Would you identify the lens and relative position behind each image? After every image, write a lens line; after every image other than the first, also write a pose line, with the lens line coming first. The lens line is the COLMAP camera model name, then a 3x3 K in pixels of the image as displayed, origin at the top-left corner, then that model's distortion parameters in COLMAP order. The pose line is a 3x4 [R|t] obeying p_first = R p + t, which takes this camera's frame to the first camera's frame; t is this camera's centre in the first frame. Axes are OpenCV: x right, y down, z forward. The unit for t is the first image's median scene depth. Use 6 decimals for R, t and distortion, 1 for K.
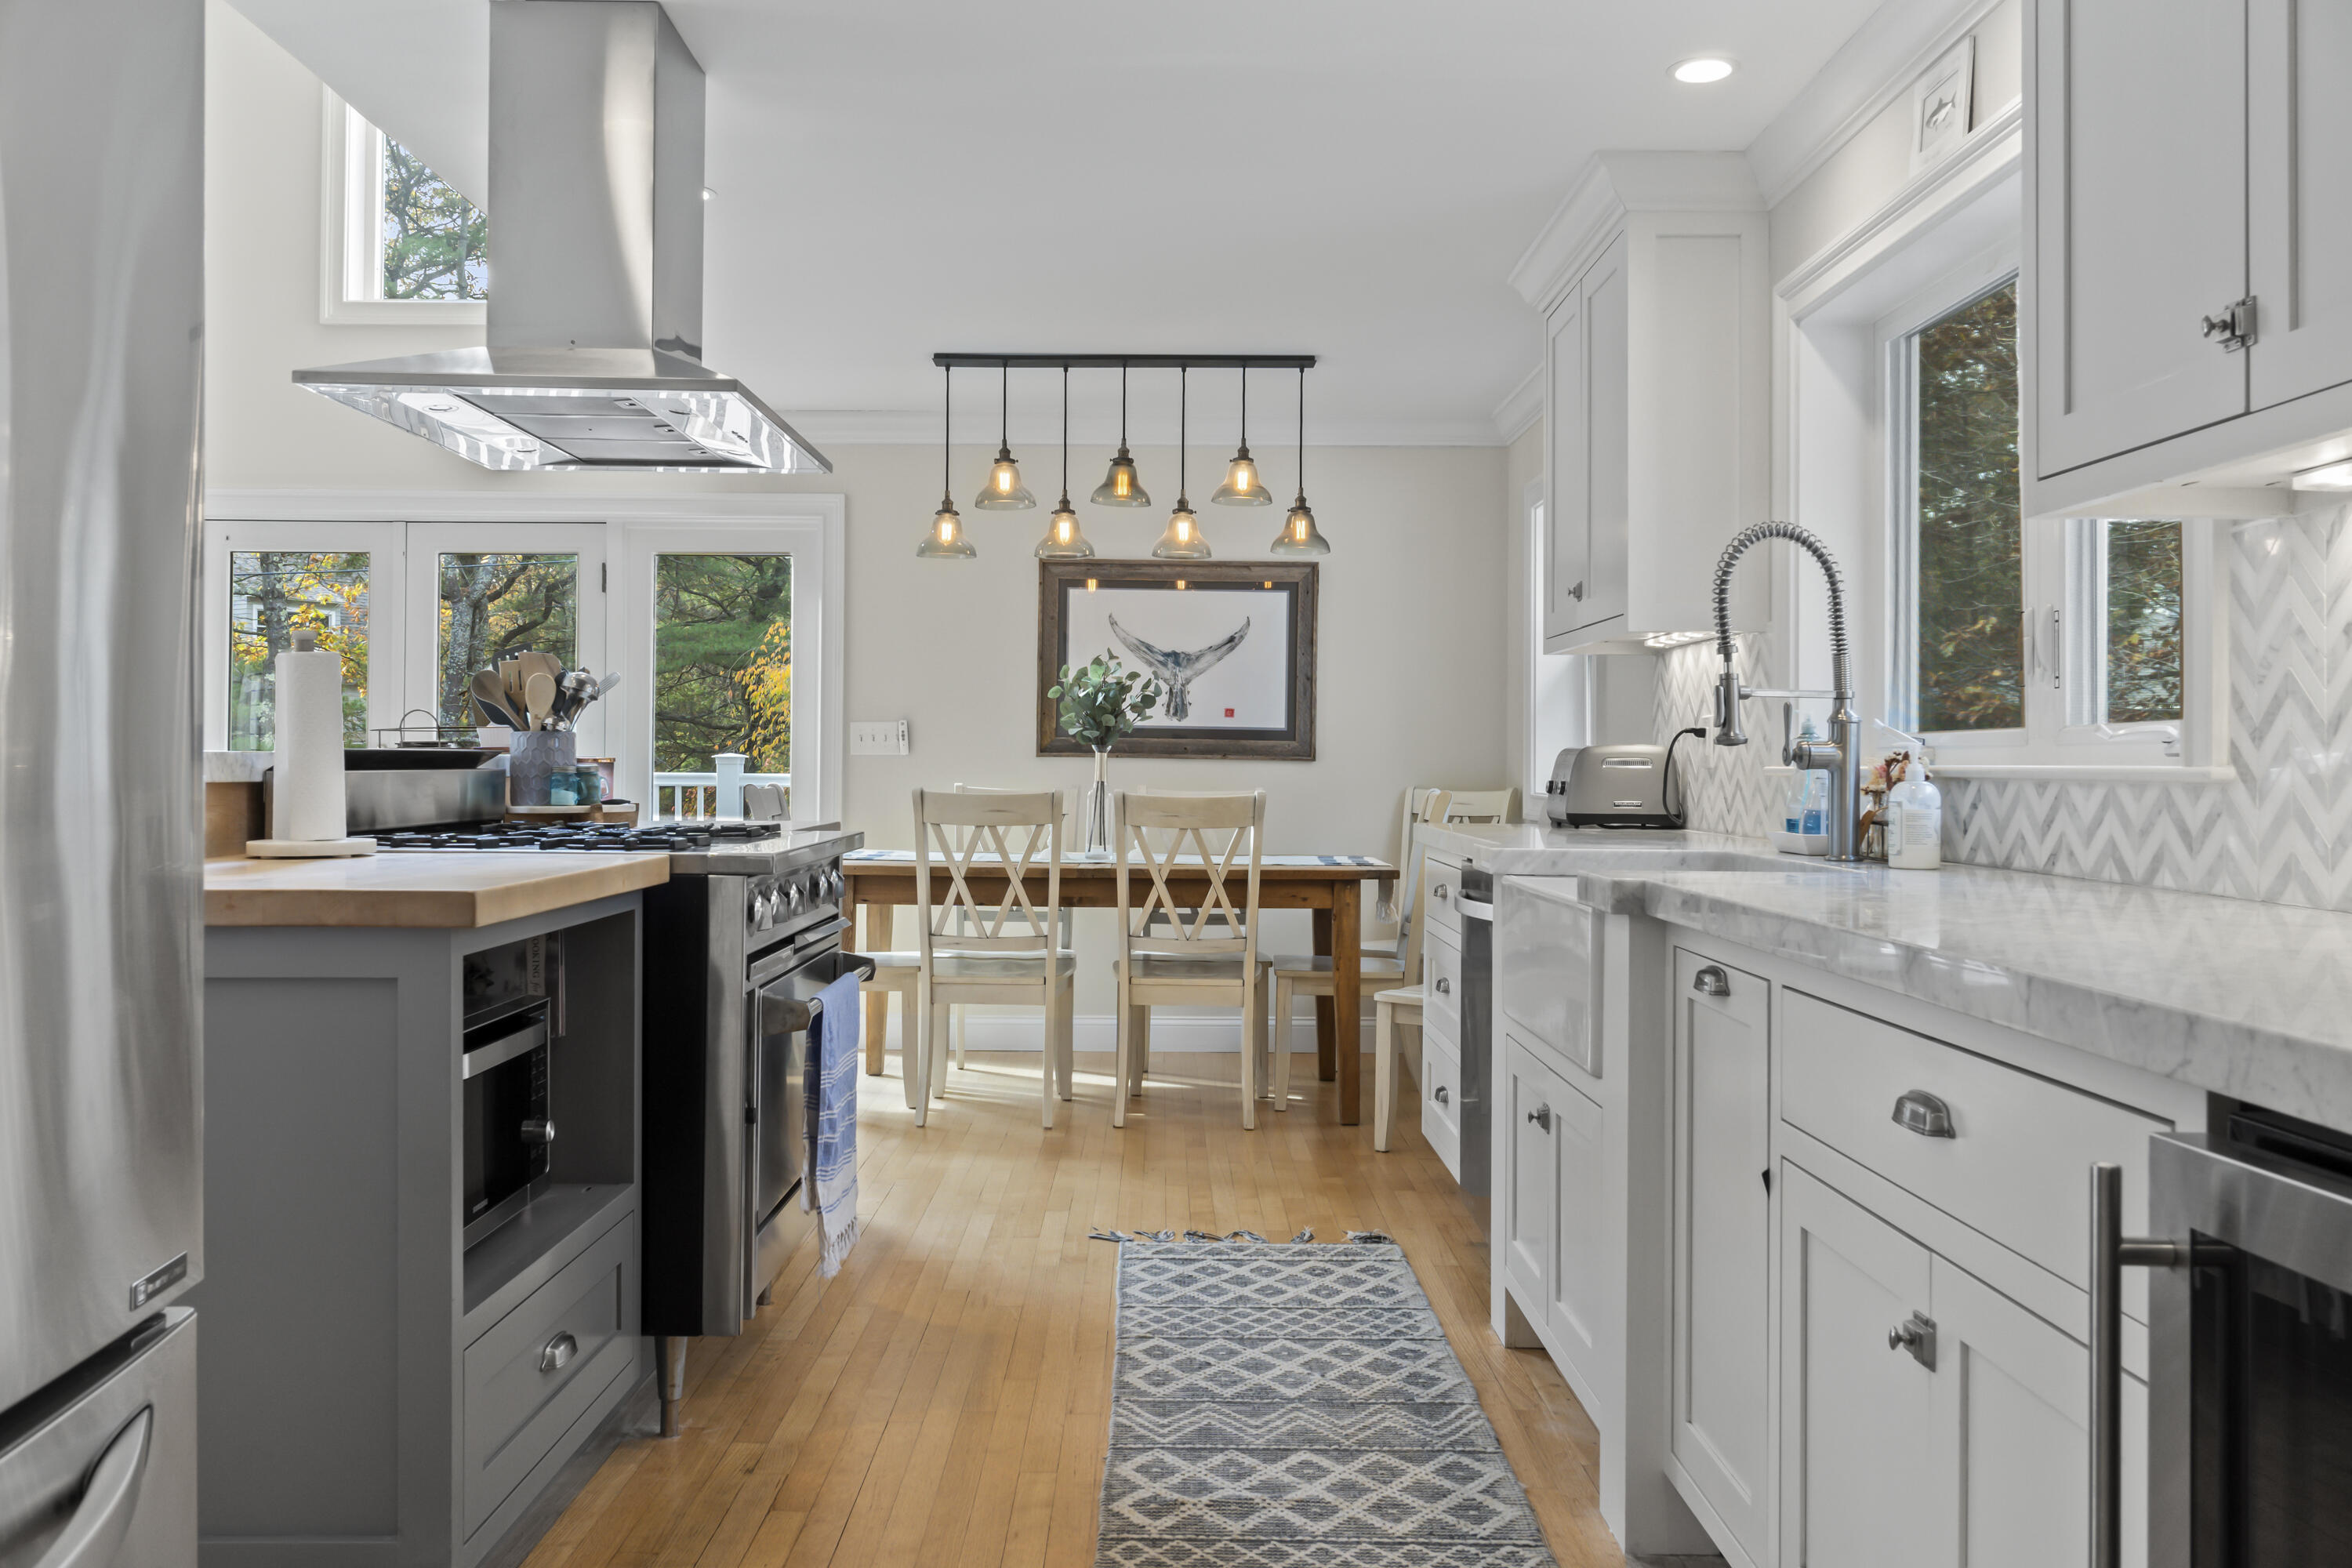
lens RADIAL K [[1864.4, 0, 1160.2], [0, 1864.4, 763.2], [0, 0, 1]] dist [-0.009478, -0.004280]
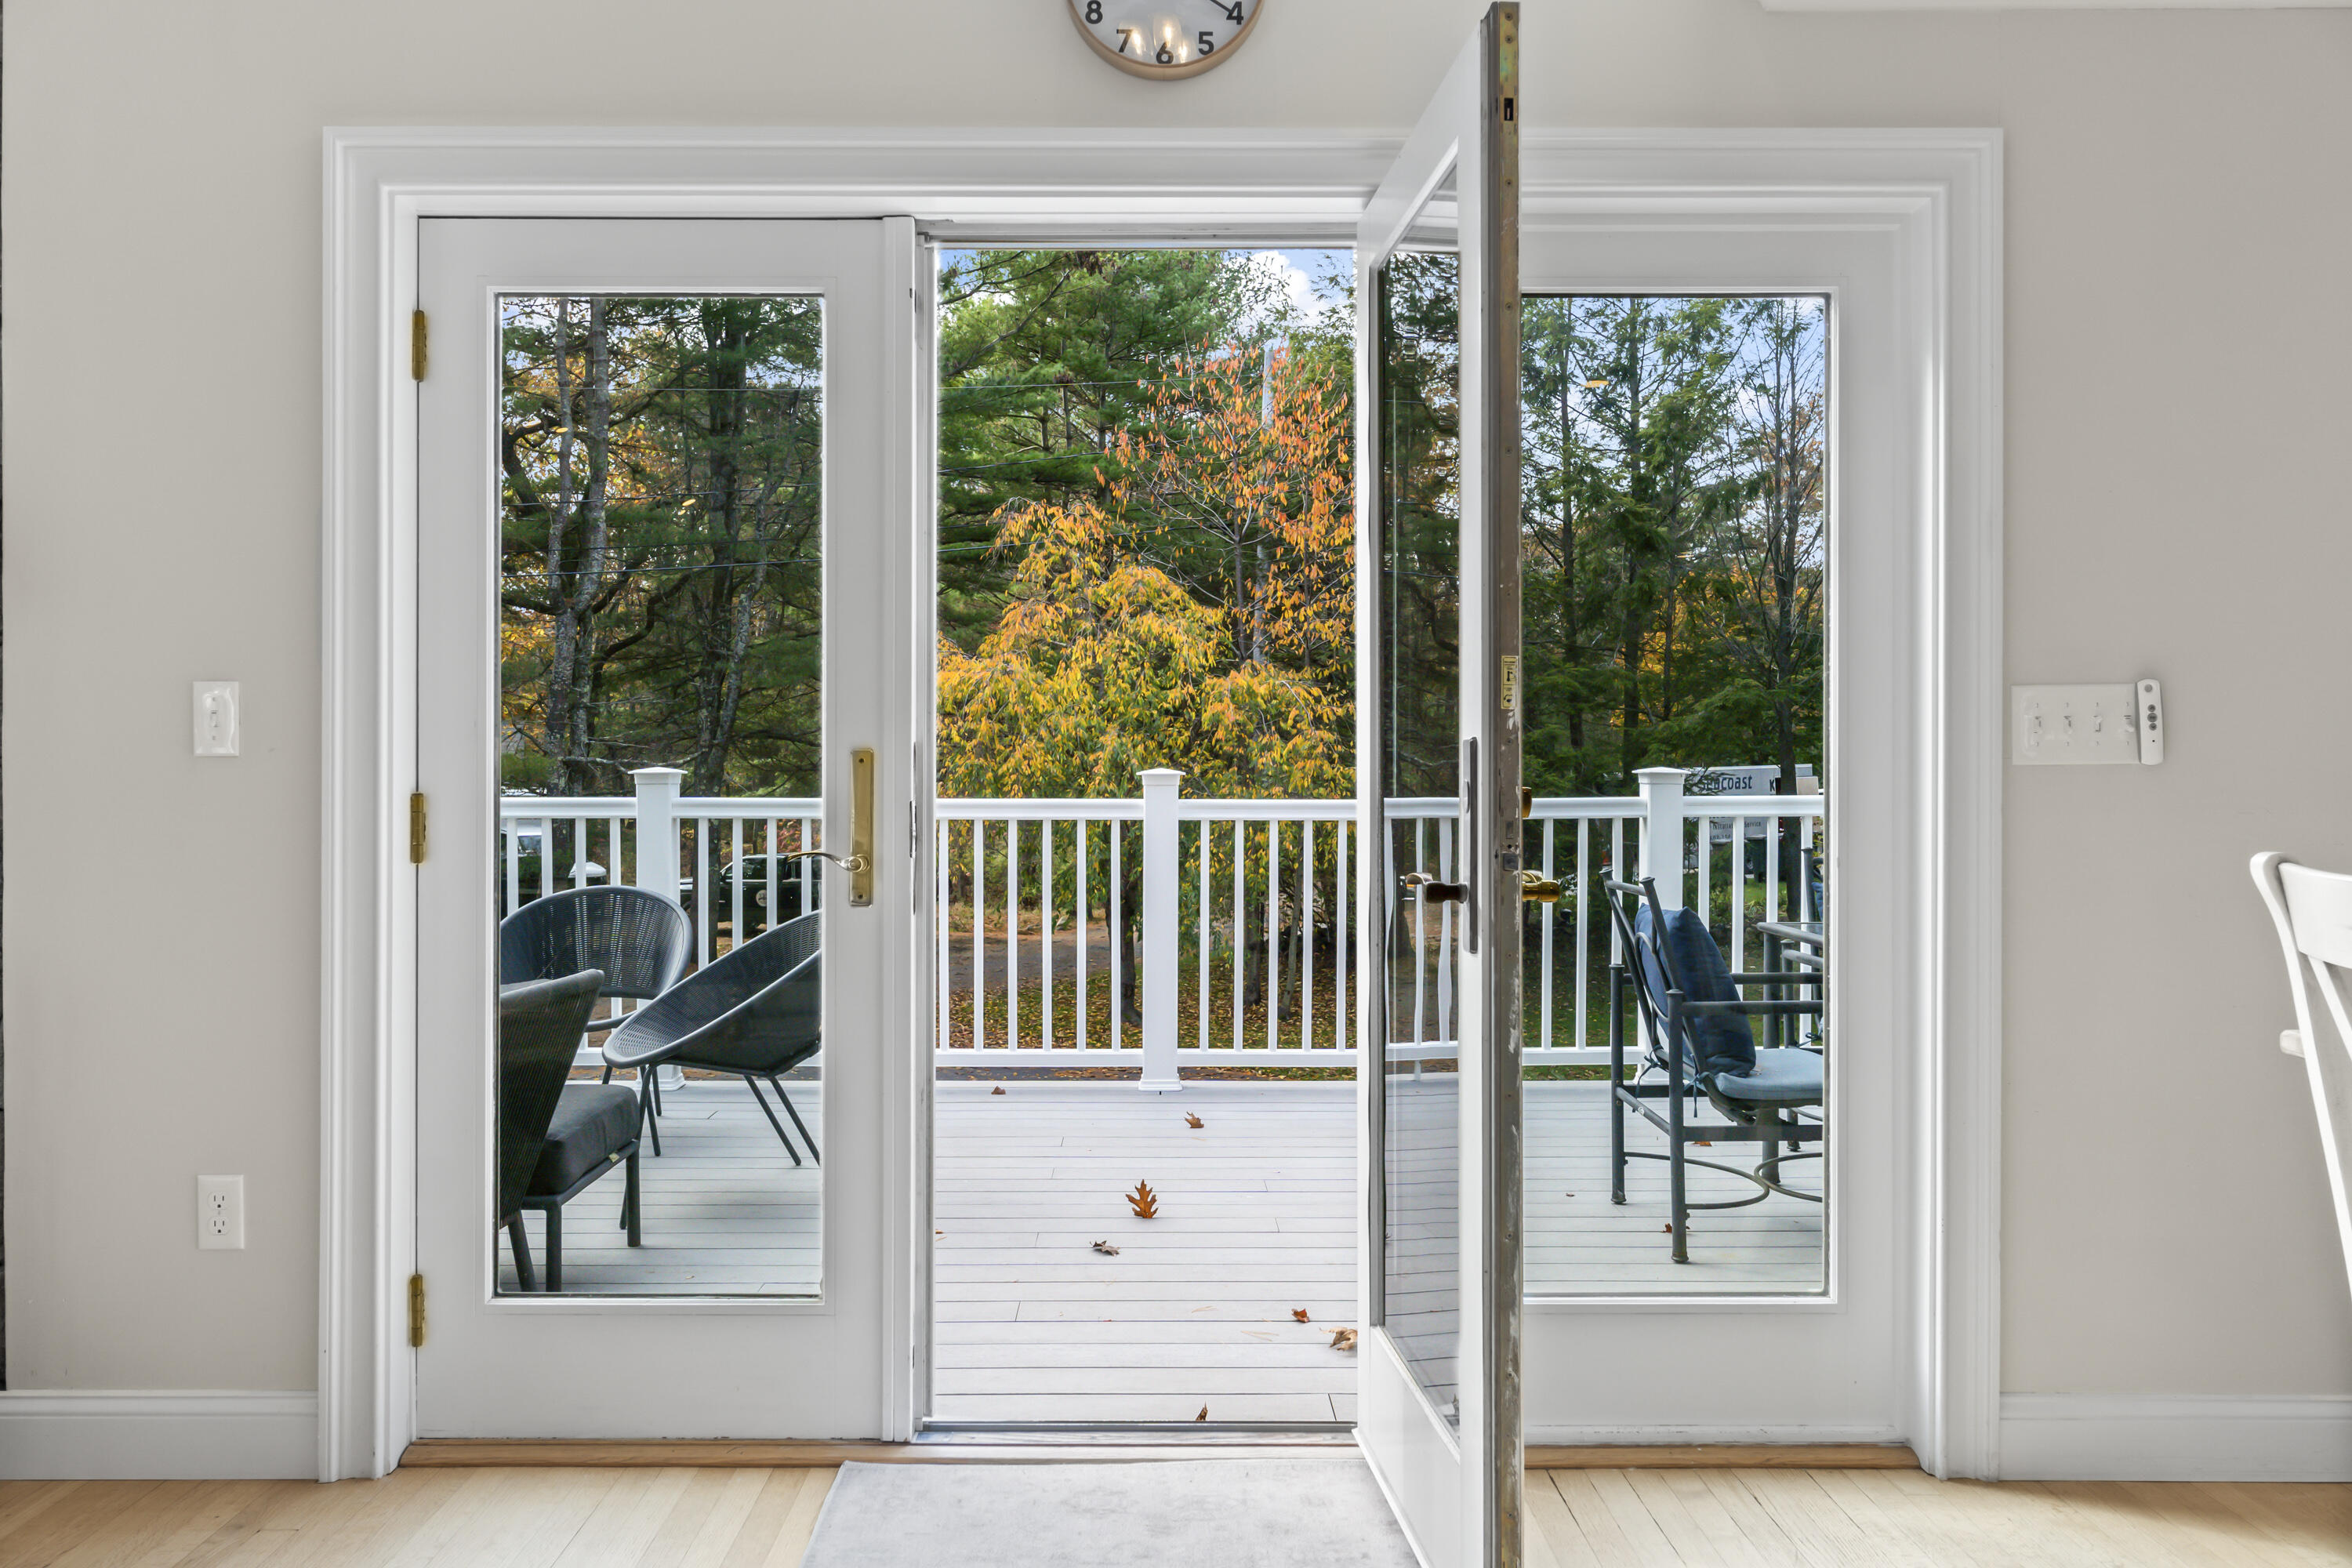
lens RADIAL K [[1699.5, 0, 1152.6], [0, 1699.5, 788.8], [0, 0, 1]] dist [0.000185, -0.004786]
pose [[0.999967, -0.007993, -0.001118, -0.419738], [0.008000, 0.999946, 0.006642, -0.003801], [0.001065, -0.006651, 0.999977, 0.734765]]
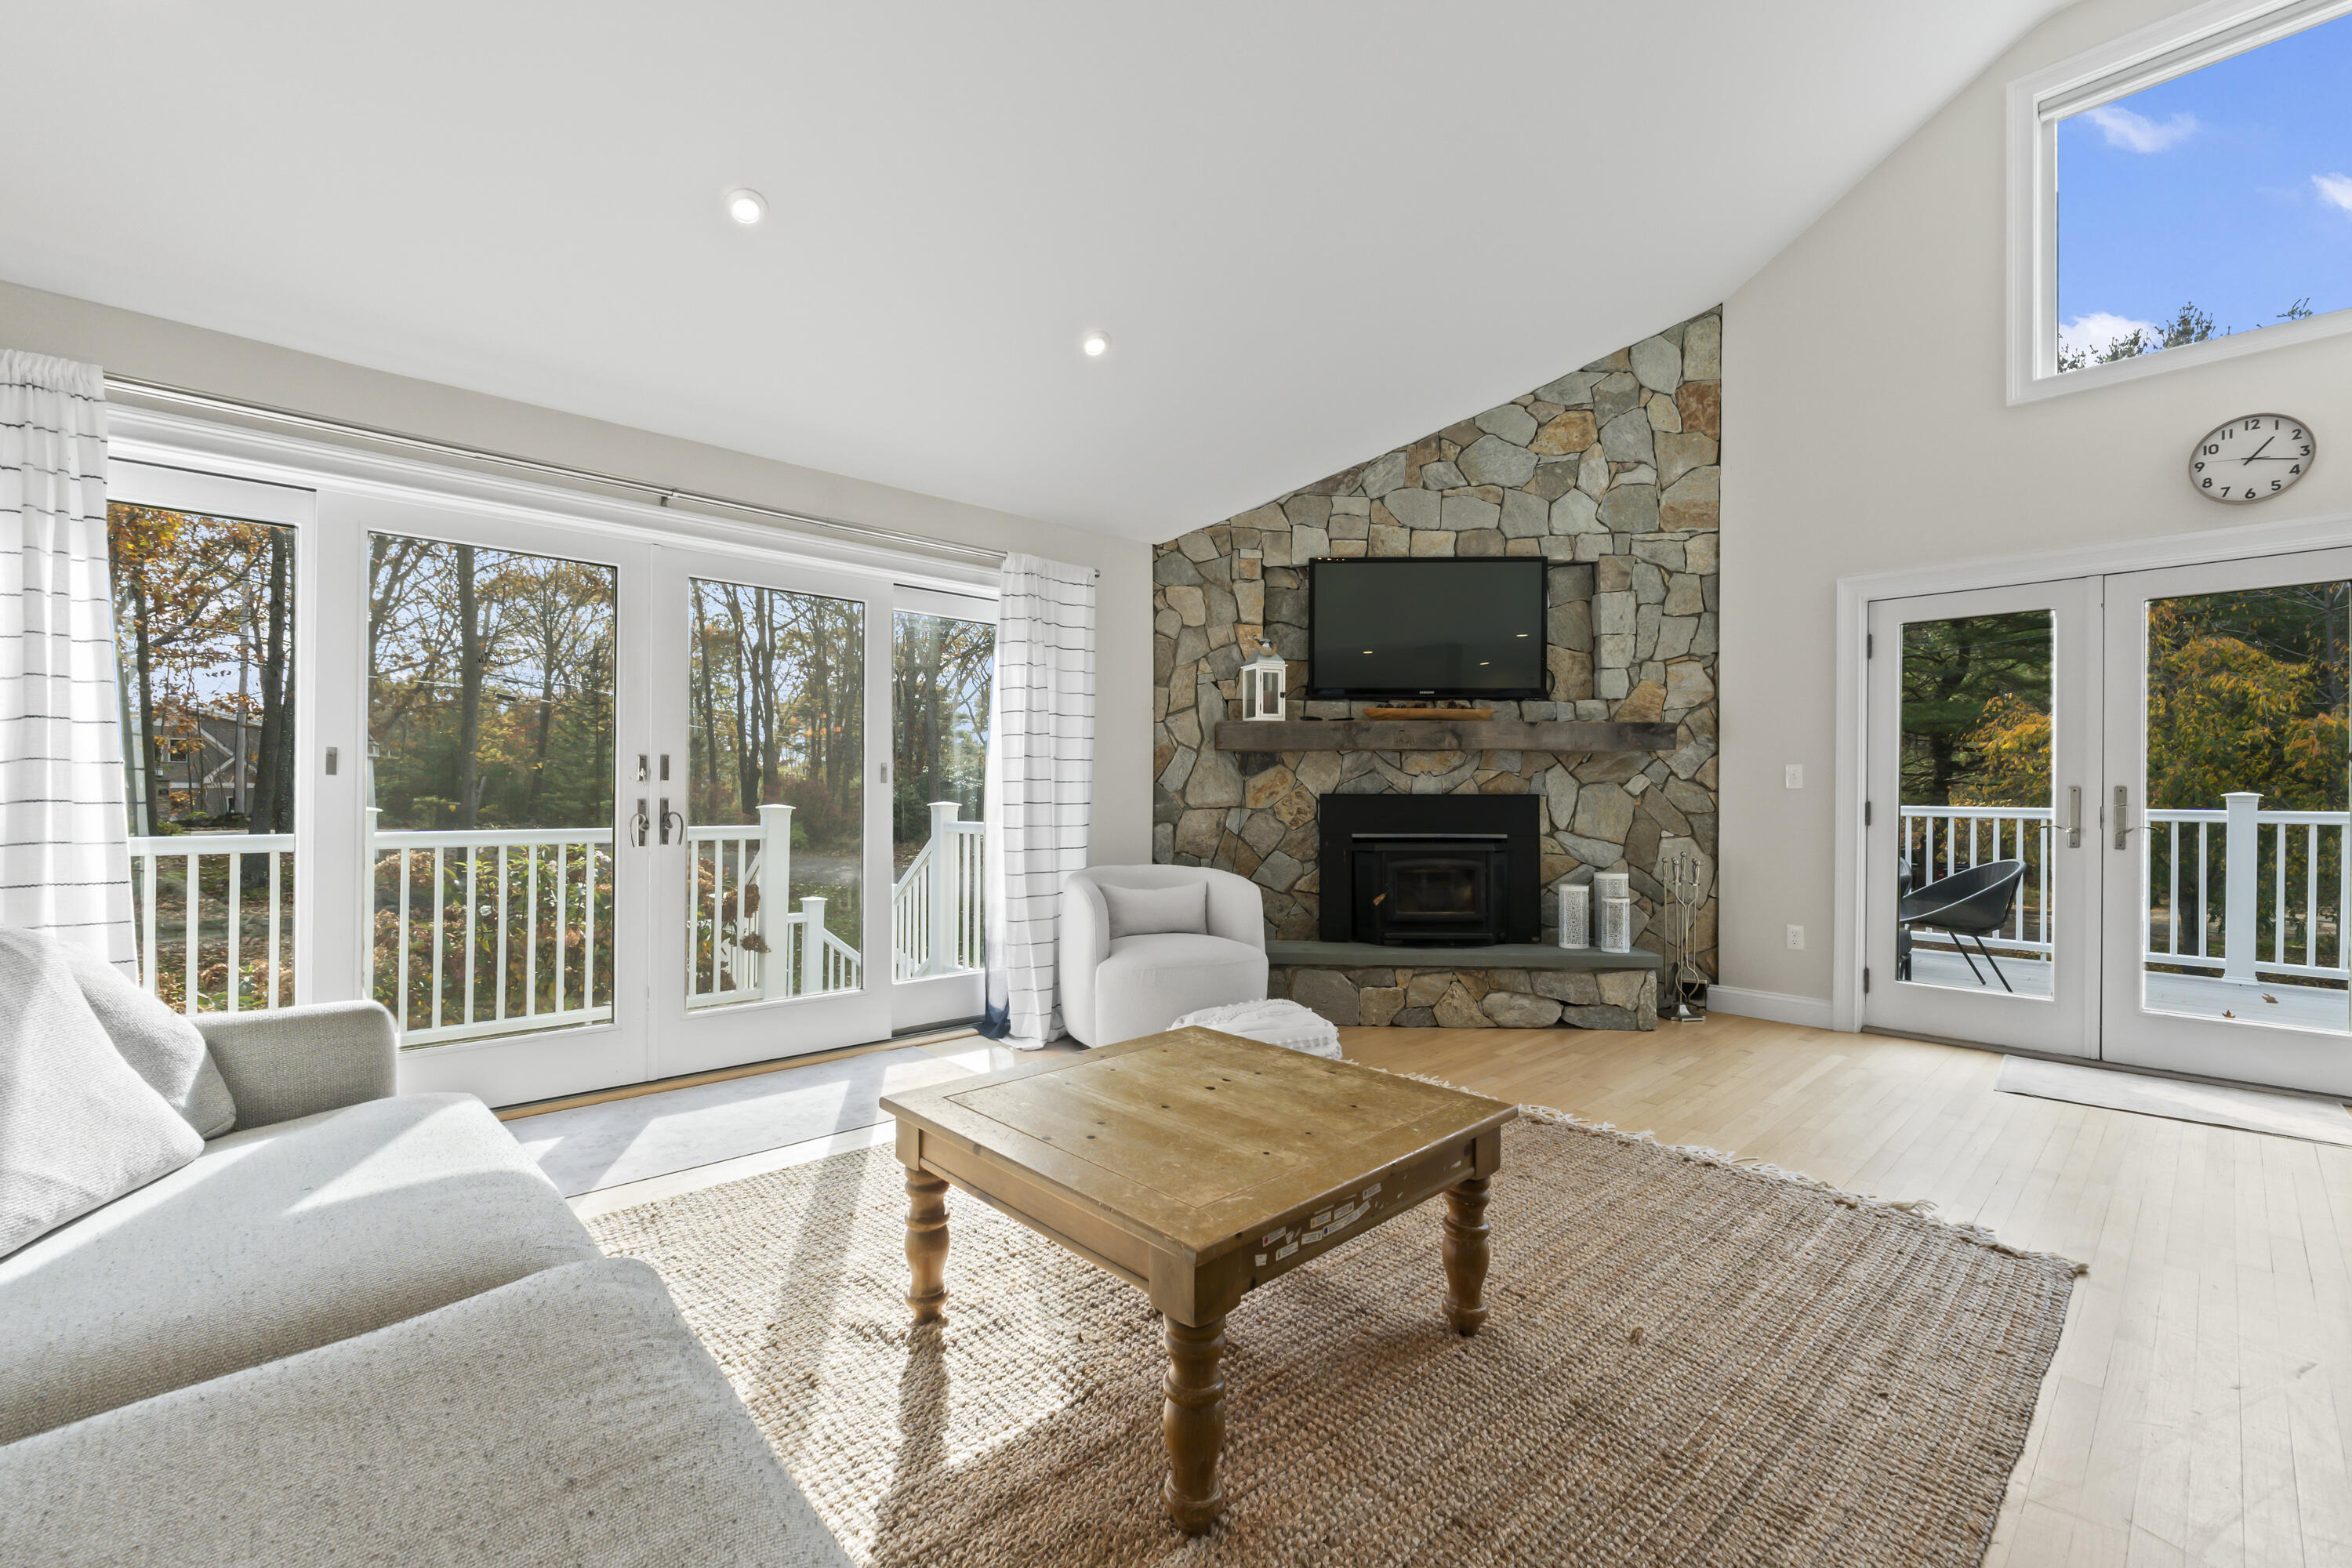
lens RADIAL K [[979.2, 0, 1168.7], [0, 979.2, 792.9], [0, 0, 1]] dist [-0.008741, 0.000577]
pose [[0.676094, -0.003942, -0.736805, -0.427365], [0.000580, 0.999988, -0.004818, -0.004431], [0.736815, 0.002830, 0.676088, 0.283075]]
